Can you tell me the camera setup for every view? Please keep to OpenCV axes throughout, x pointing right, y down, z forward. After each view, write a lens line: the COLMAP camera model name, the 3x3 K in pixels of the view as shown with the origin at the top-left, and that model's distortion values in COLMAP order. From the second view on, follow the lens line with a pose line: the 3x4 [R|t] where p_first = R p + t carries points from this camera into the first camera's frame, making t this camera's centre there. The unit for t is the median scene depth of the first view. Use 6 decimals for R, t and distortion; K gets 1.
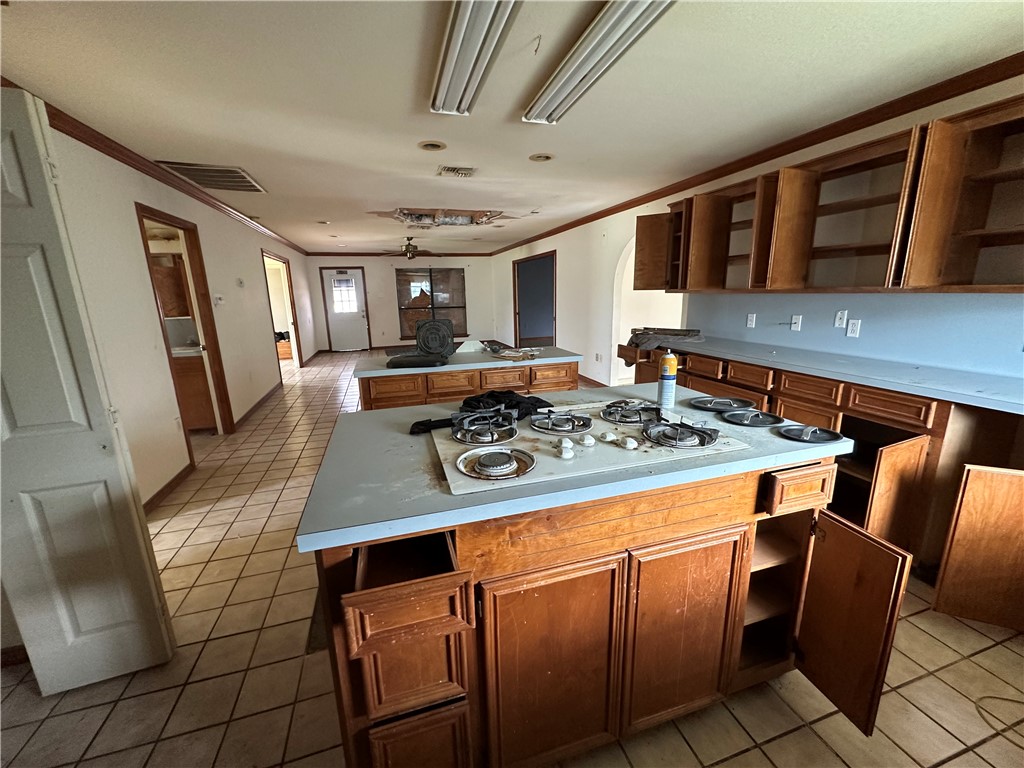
lens RADIAL K [[409.1, 0, 512.0], [0, 409.1, 384.0], [0, 0, 1]] dist [-0.001298, -0.000205]
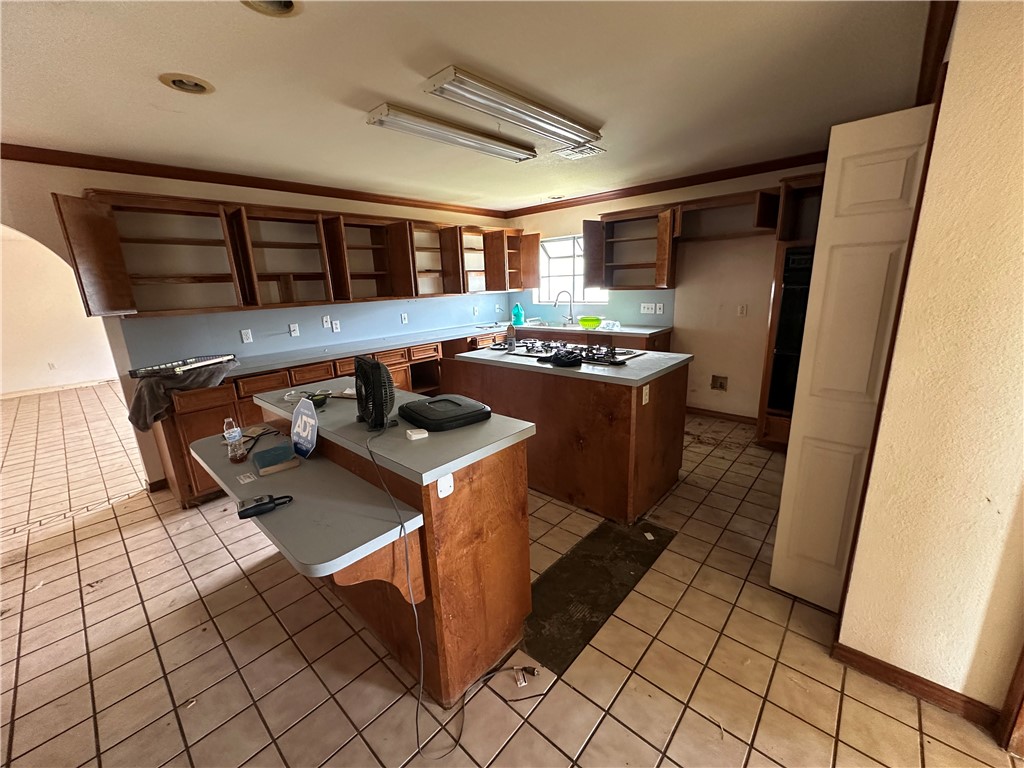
lens RADIAL K [[409.1, 0, 512.0], [0, 409.1, 384.0], [0, 0, 1]] dist [-0.001298, -0.000205]
pose [[-0.516145, -0.166095, 0.840242, -0.743647], [0.244293, 0.911718, 0.330289, -0.252690], [-0.820923, 0.375743, -0.430003, 1.062028]]
